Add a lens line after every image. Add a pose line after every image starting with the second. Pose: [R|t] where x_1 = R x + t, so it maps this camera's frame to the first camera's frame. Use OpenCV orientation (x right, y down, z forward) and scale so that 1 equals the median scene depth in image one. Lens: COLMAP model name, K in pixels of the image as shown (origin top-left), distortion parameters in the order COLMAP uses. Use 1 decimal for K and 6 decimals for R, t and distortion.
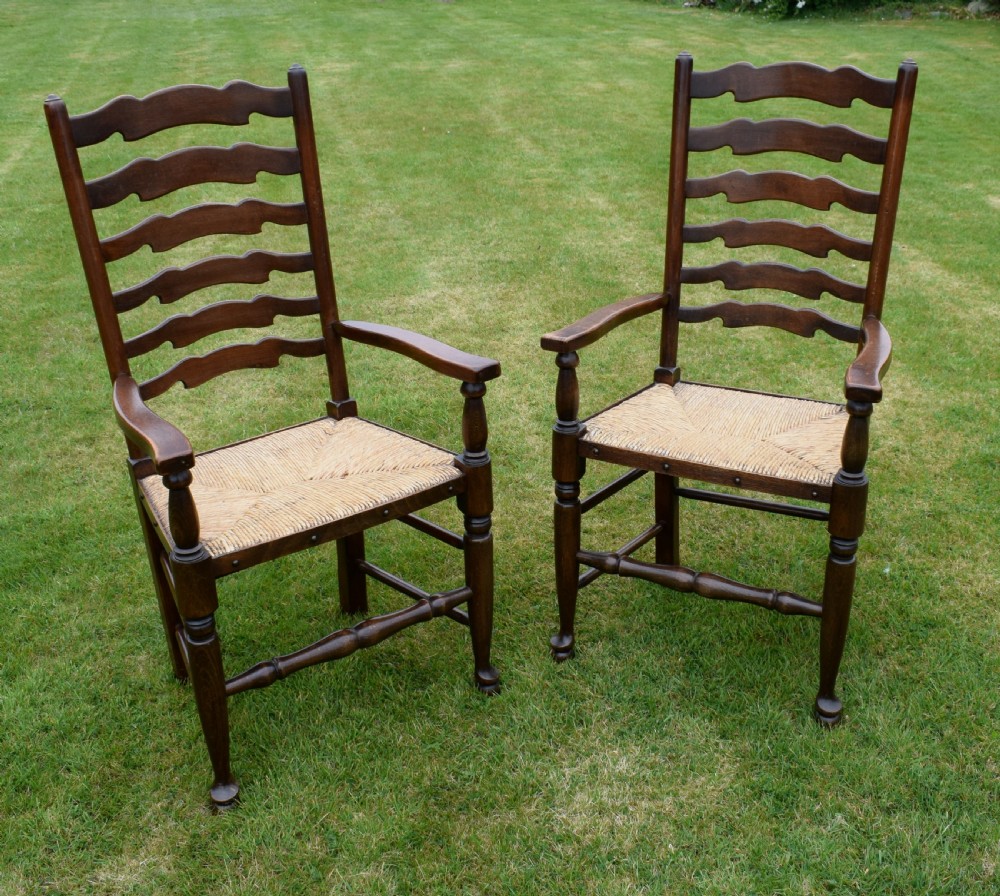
lens RADIAL K [[1224.8, 0, 526.4], [0, 1224.8, 406.6], [0, 0, 1]] dist [-0.025889, 0.000000]
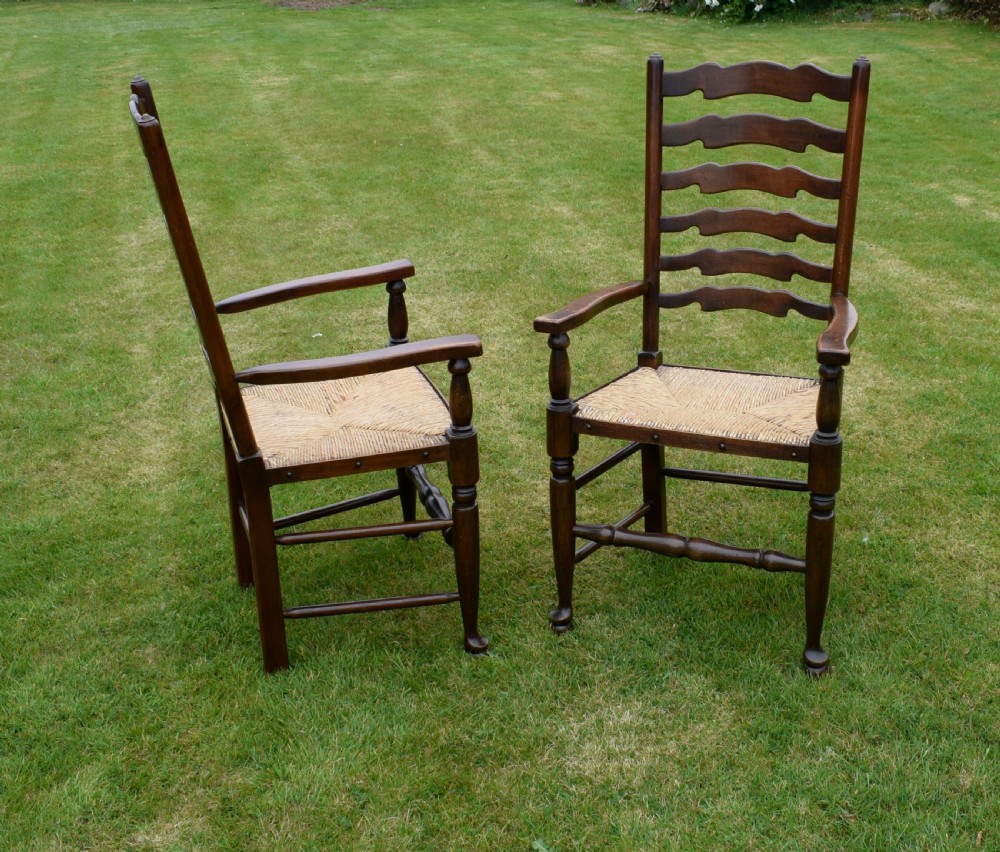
lens RADIAL K [[1343.2, 0, 573.5], [0, 1343.2, 387.7], [0, 0, 1]] dist [-0.027878, 0.000000]
pose [[0.996796, -0.033888, 0.072452, -0.036530], [0.037074, 0.998383, -0.043086, 0.048776], [-0.070875, 0.045634, 0.996441, -0.147774]]
